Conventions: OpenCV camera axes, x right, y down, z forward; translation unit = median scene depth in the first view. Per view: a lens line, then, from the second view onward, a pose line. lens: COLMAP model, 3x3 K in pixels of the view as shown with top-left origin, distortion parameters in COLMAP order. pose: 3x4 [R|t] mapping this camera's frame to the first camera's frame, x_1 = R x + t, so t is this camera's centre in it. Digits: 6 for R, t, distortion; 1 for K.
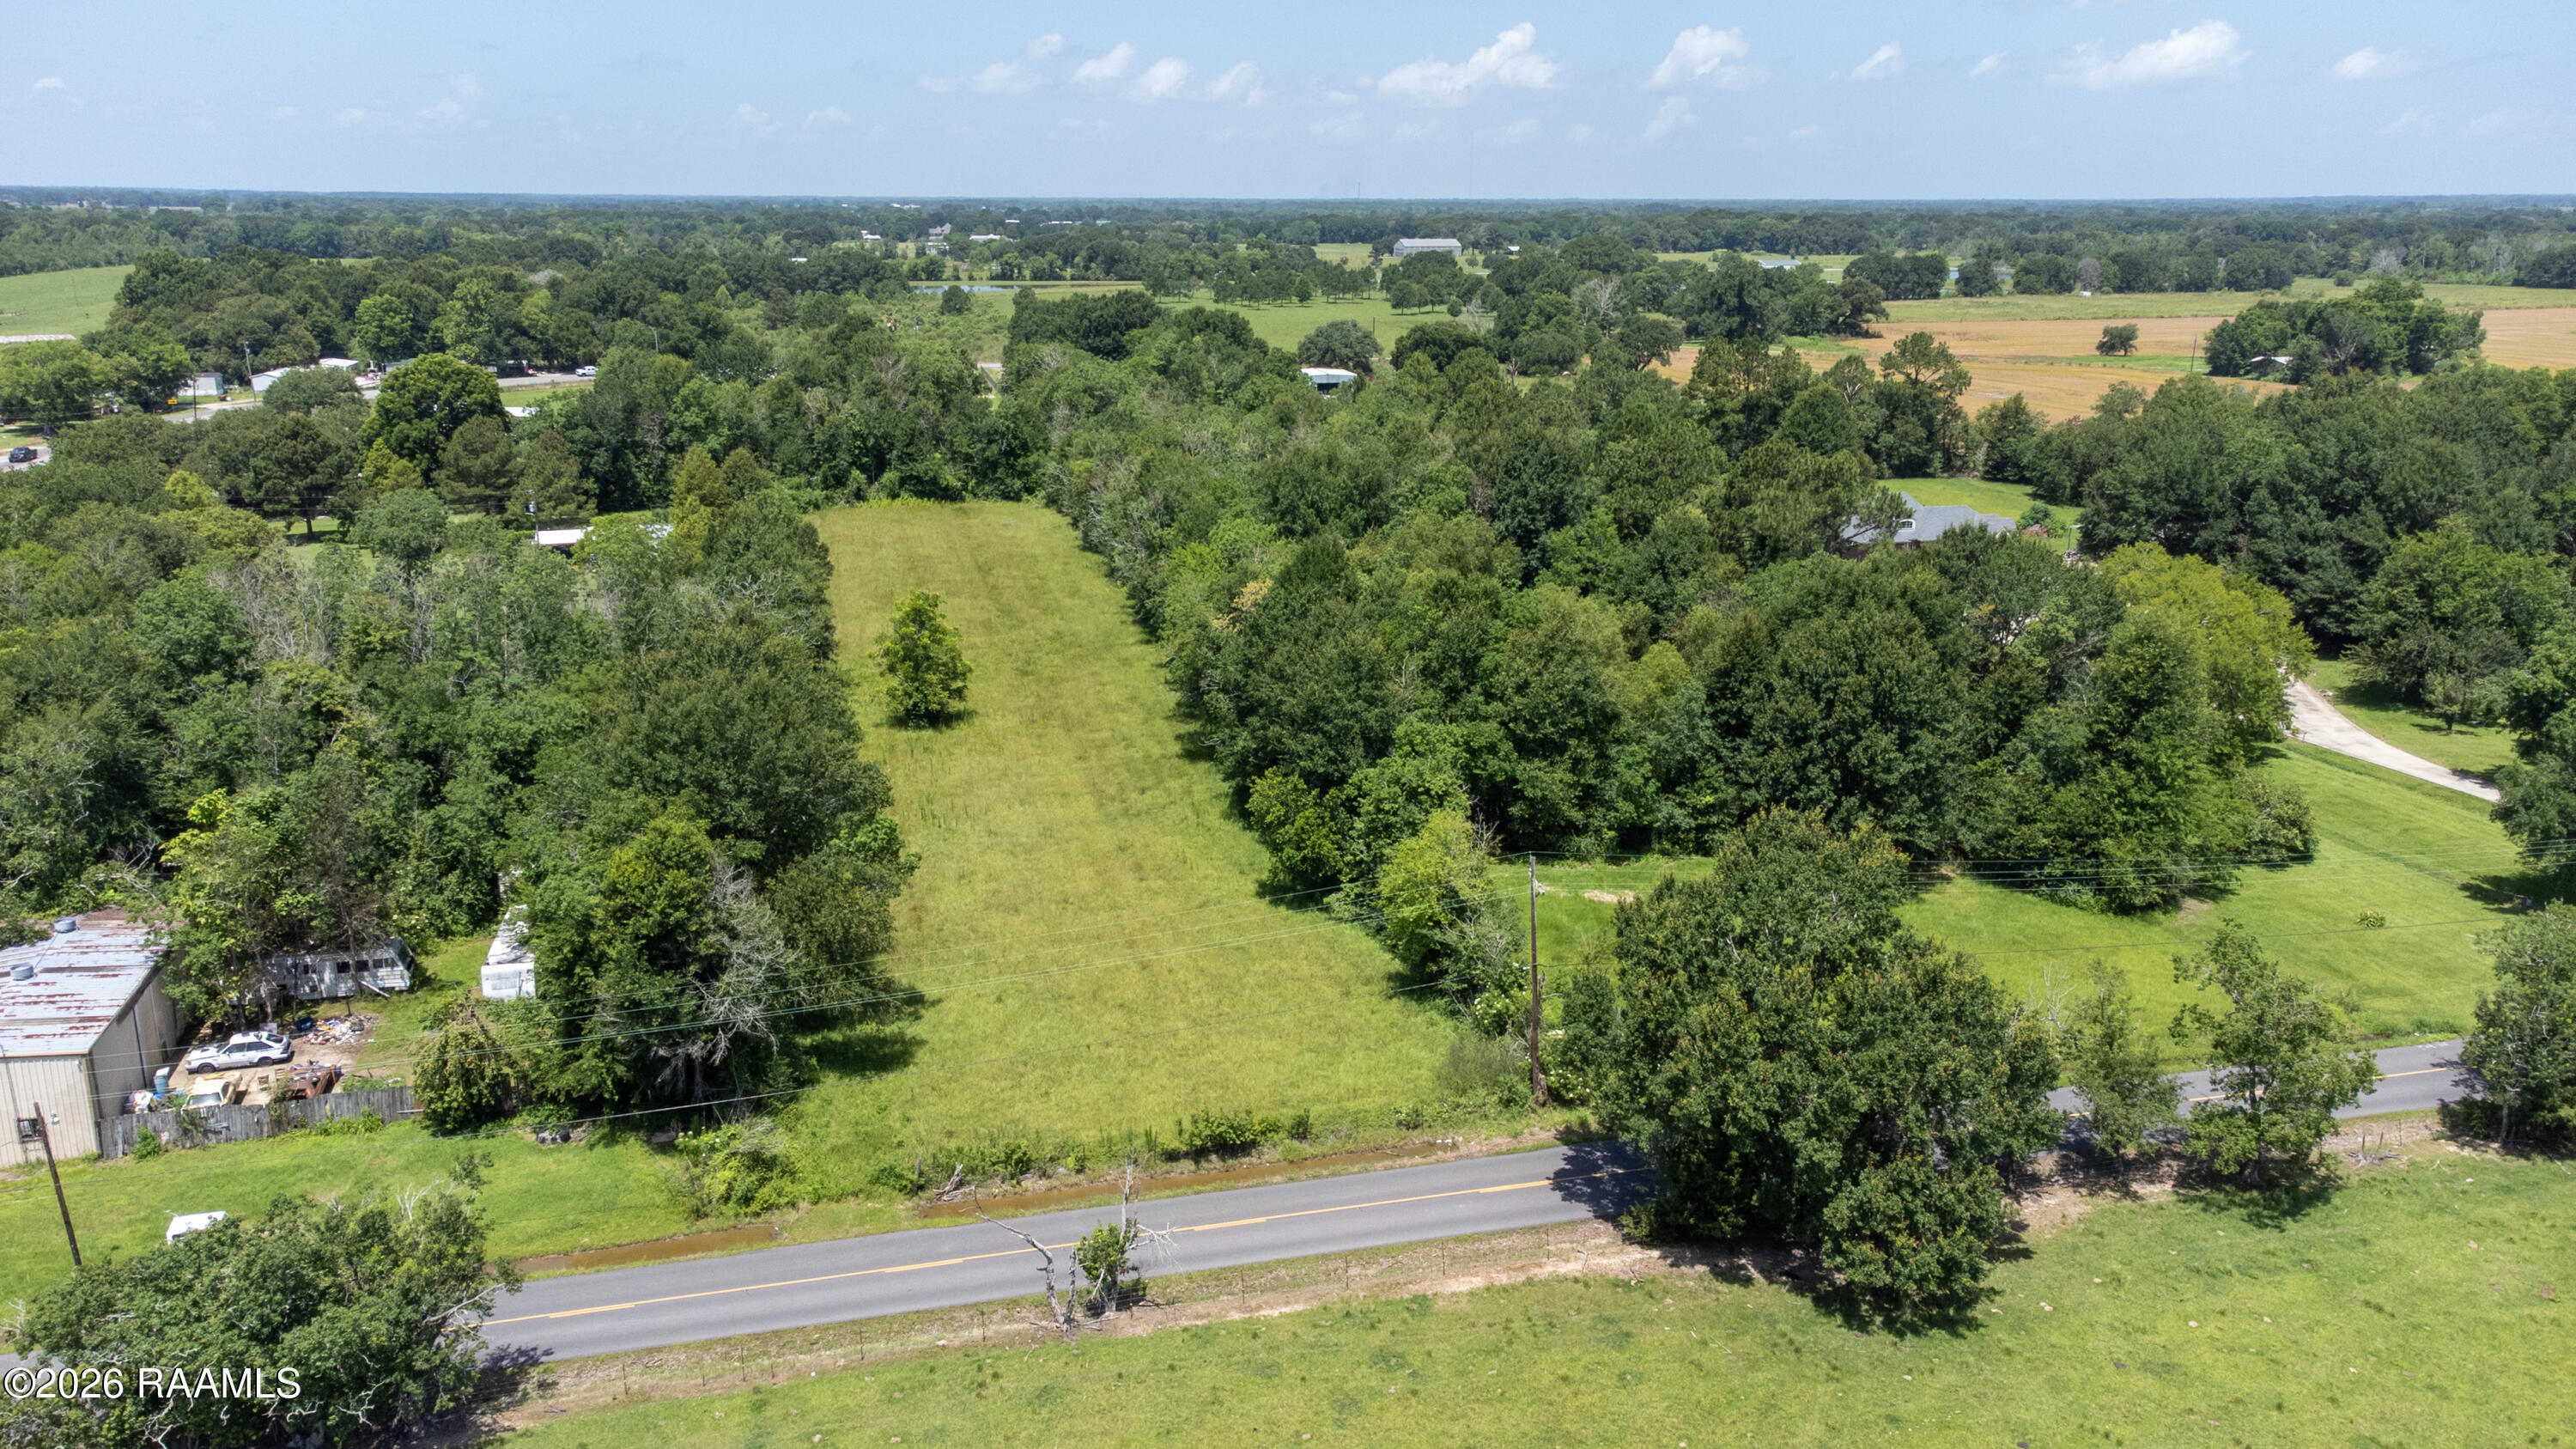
lens RADIAL K [[1991.4, 0, 1288.0], [0, 1991.4, 724.5], [0, 0, 1]] dist [0.160826, -0.185478]
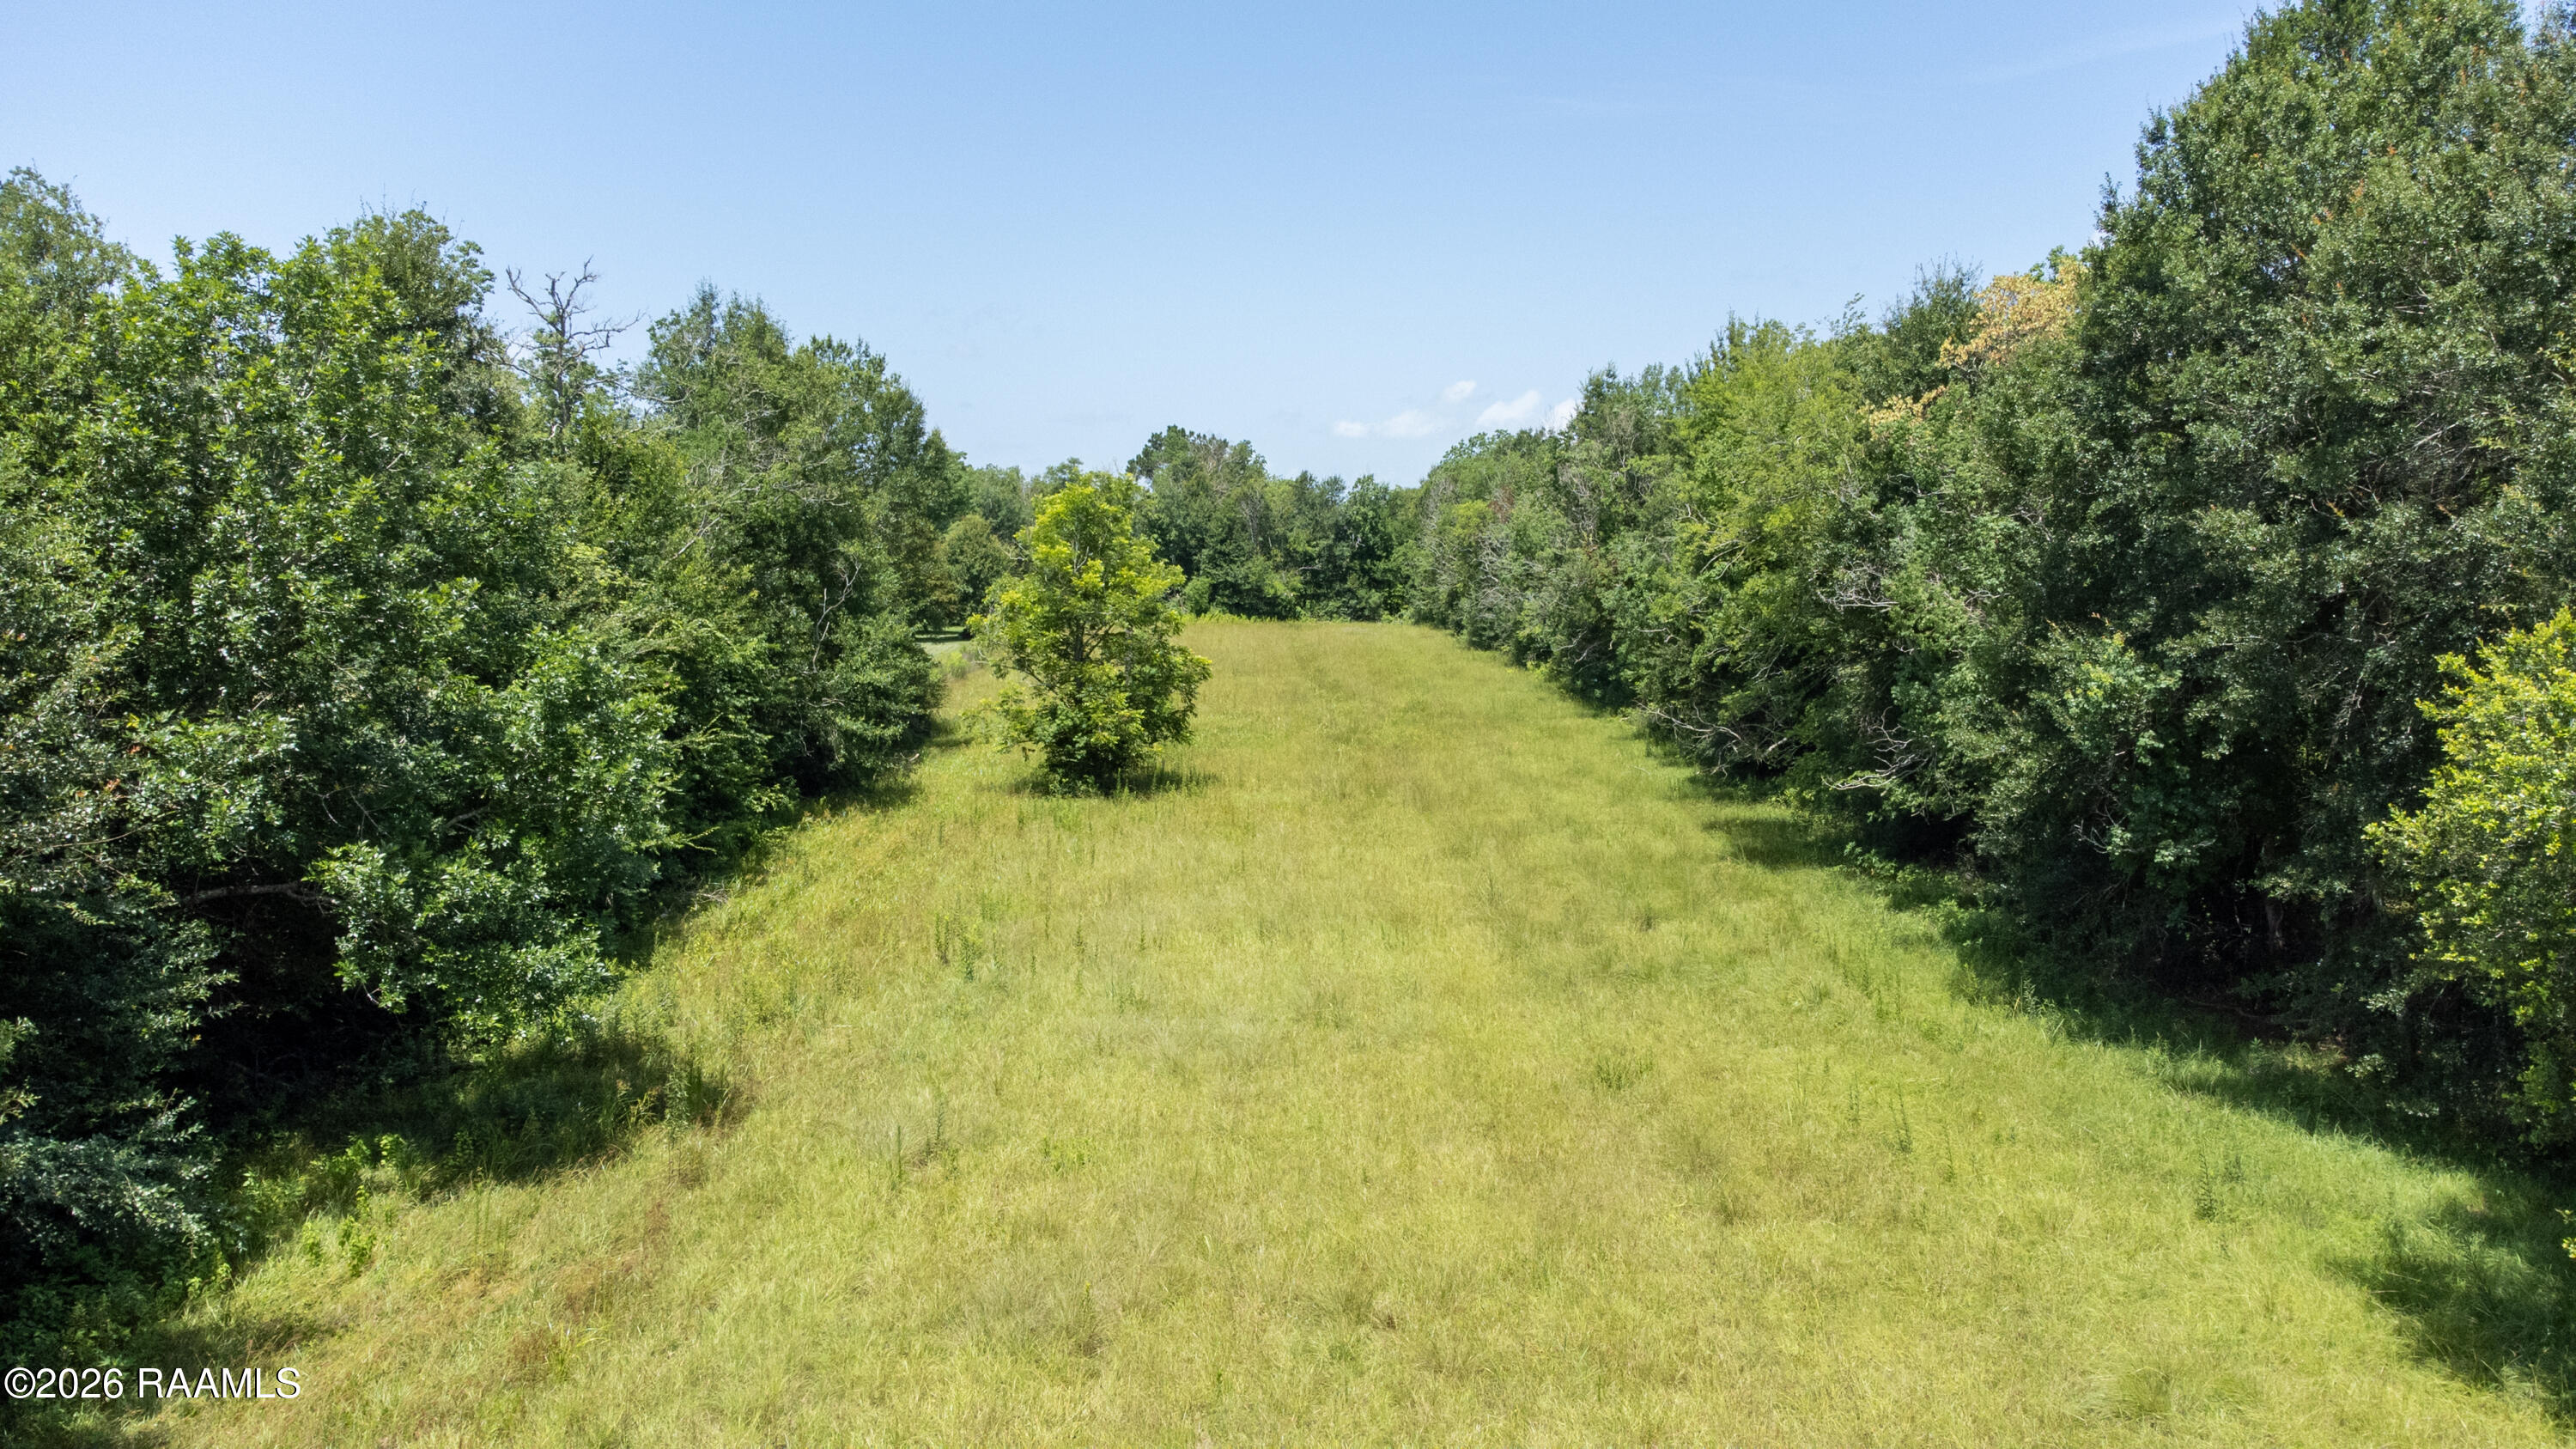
lens RADIAL K [[1991.4, 0, 1288.0], [0, 1991.4, 724.5], [0, 0, 1]] dist [0.160826, -0.185478]
pose [[0.981943, 0.022314, -0.187854, -0.062160], [-0.050725, 0.987712, -0.147823, 0.046846], [0.182247, 0.154683, 0.971009, 0.600970]]
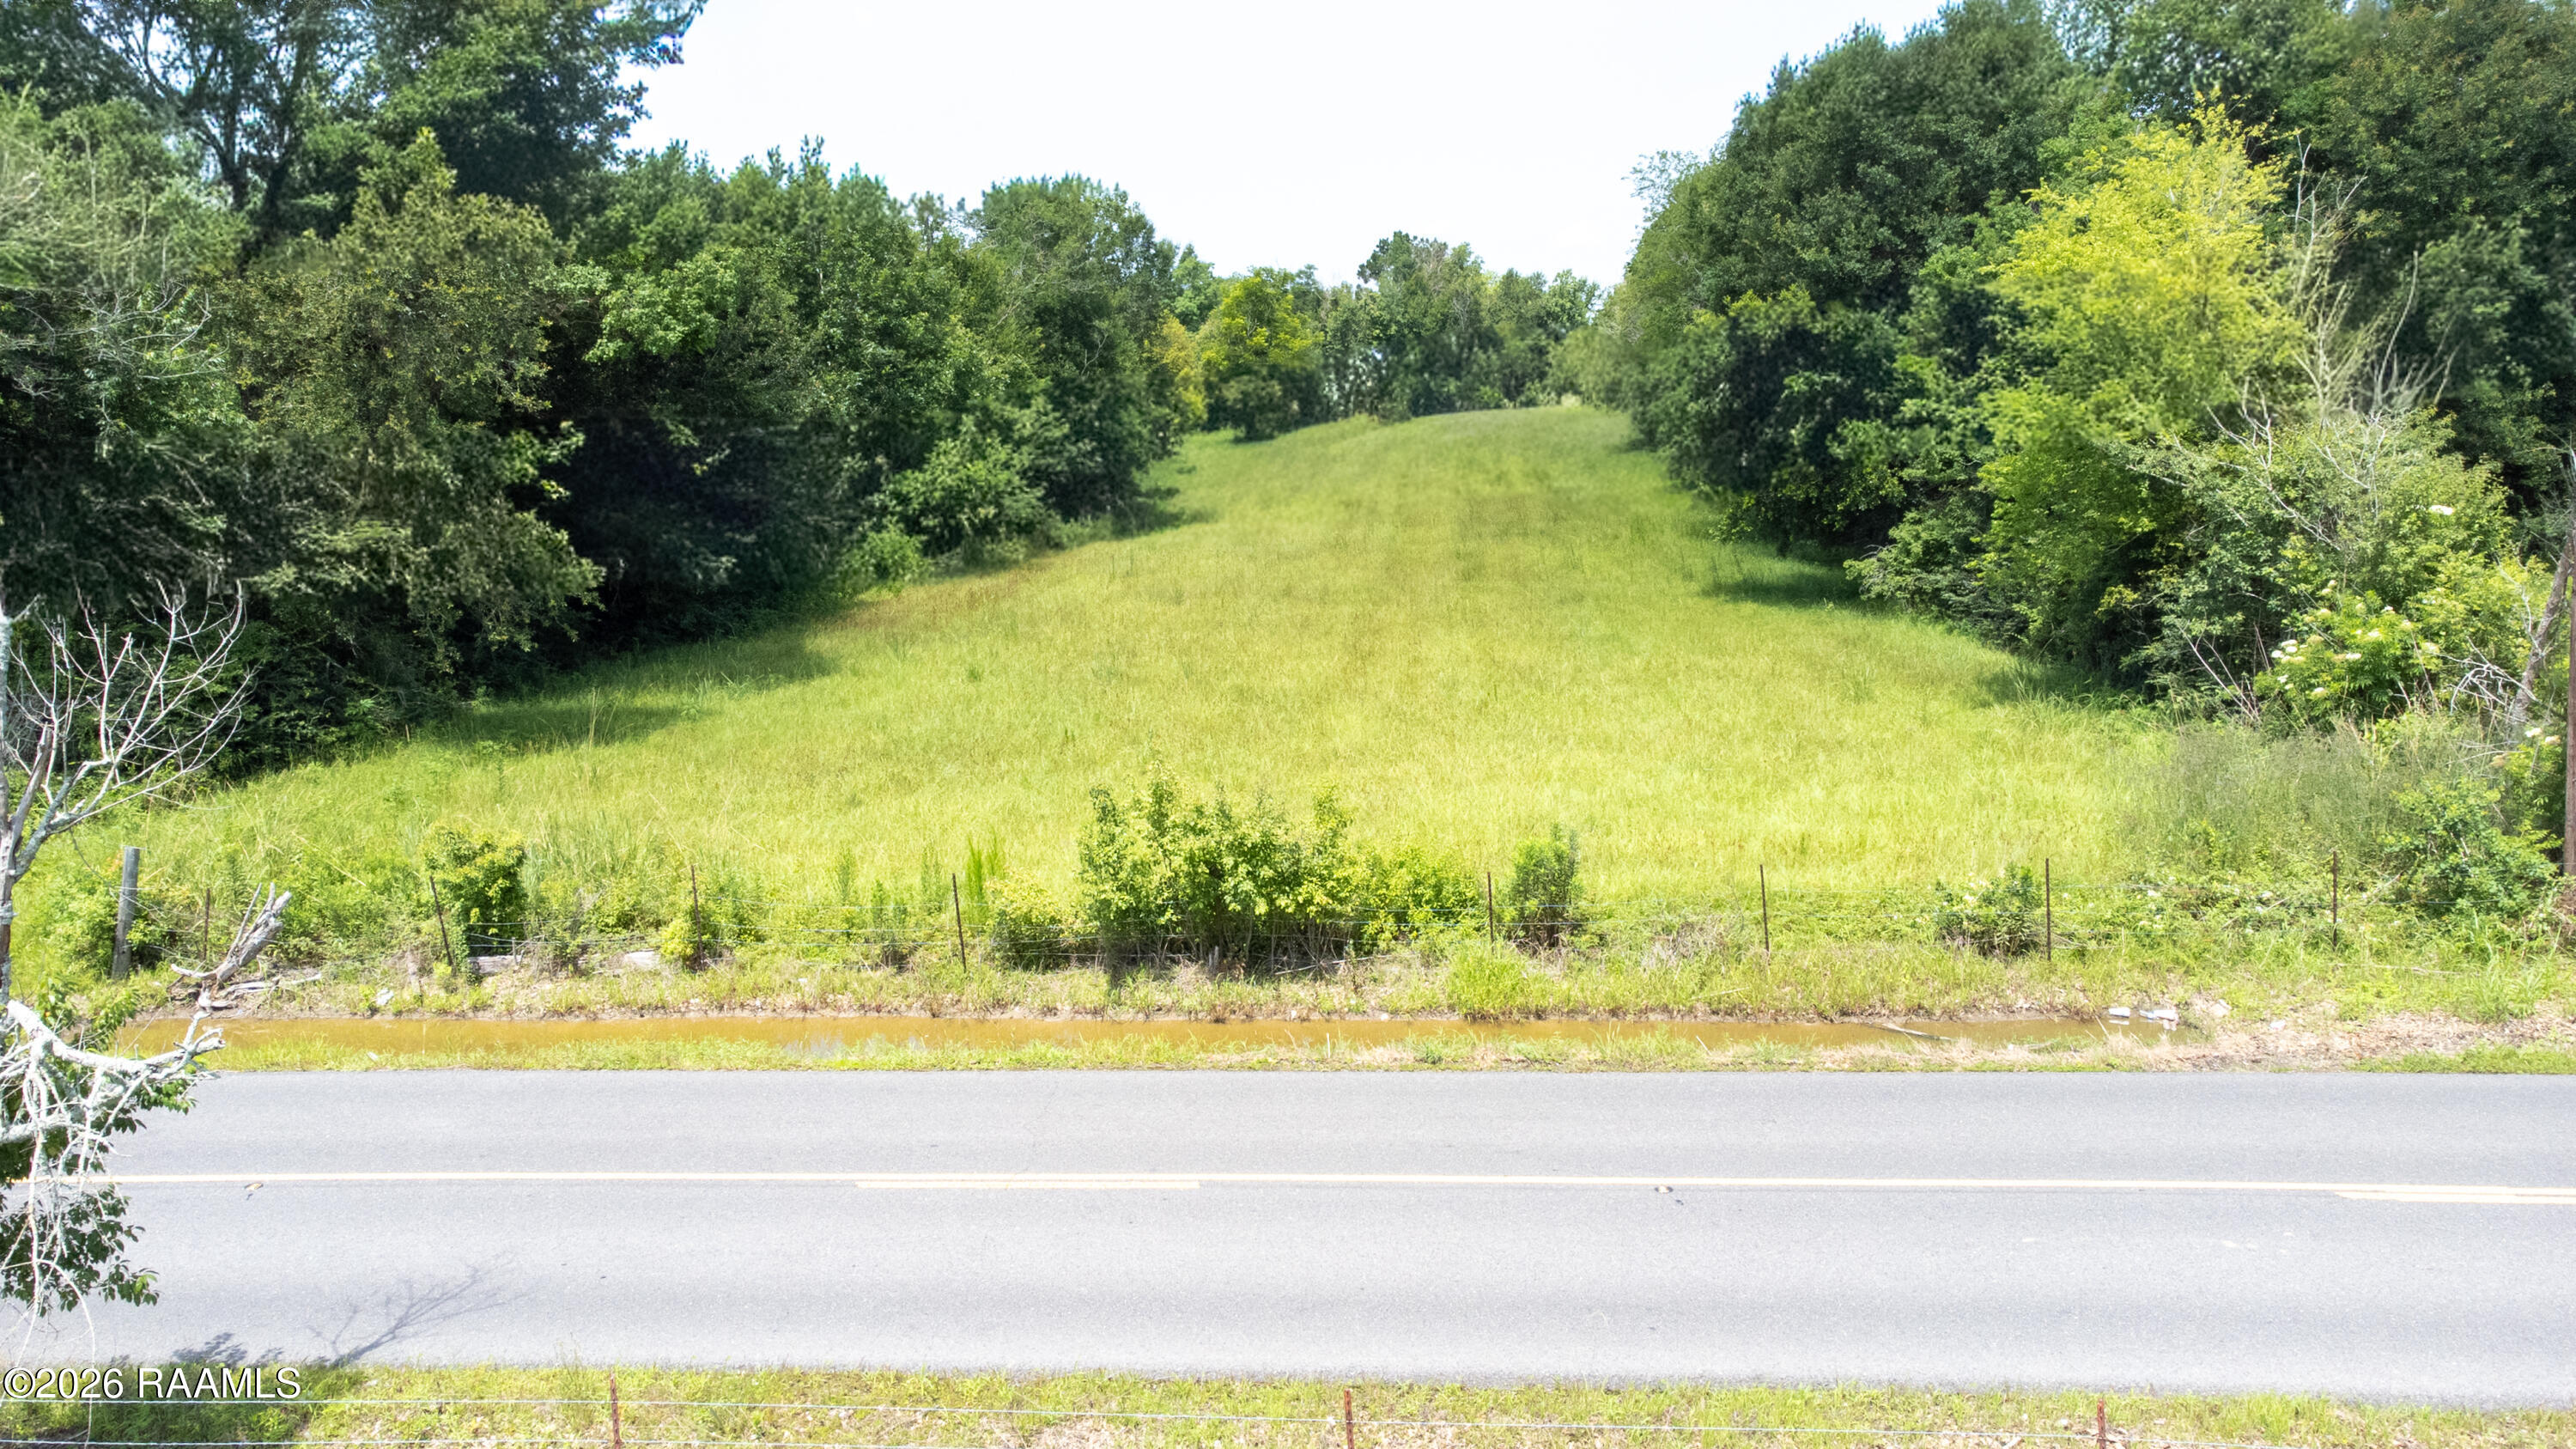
lens RADIAL K [[1991.4, 0, 1288.0], [0, 1991.4, 724.5], [0, 0, 1]] dist [0.160826, -0.185478]
pose [[0.946350, 0.037638, -0.320945, 0.032566], [-0.056387, 0.997190, -0.049322, 0.107350], [0.318187, 0.064772, 0.945813, 0.412240]]
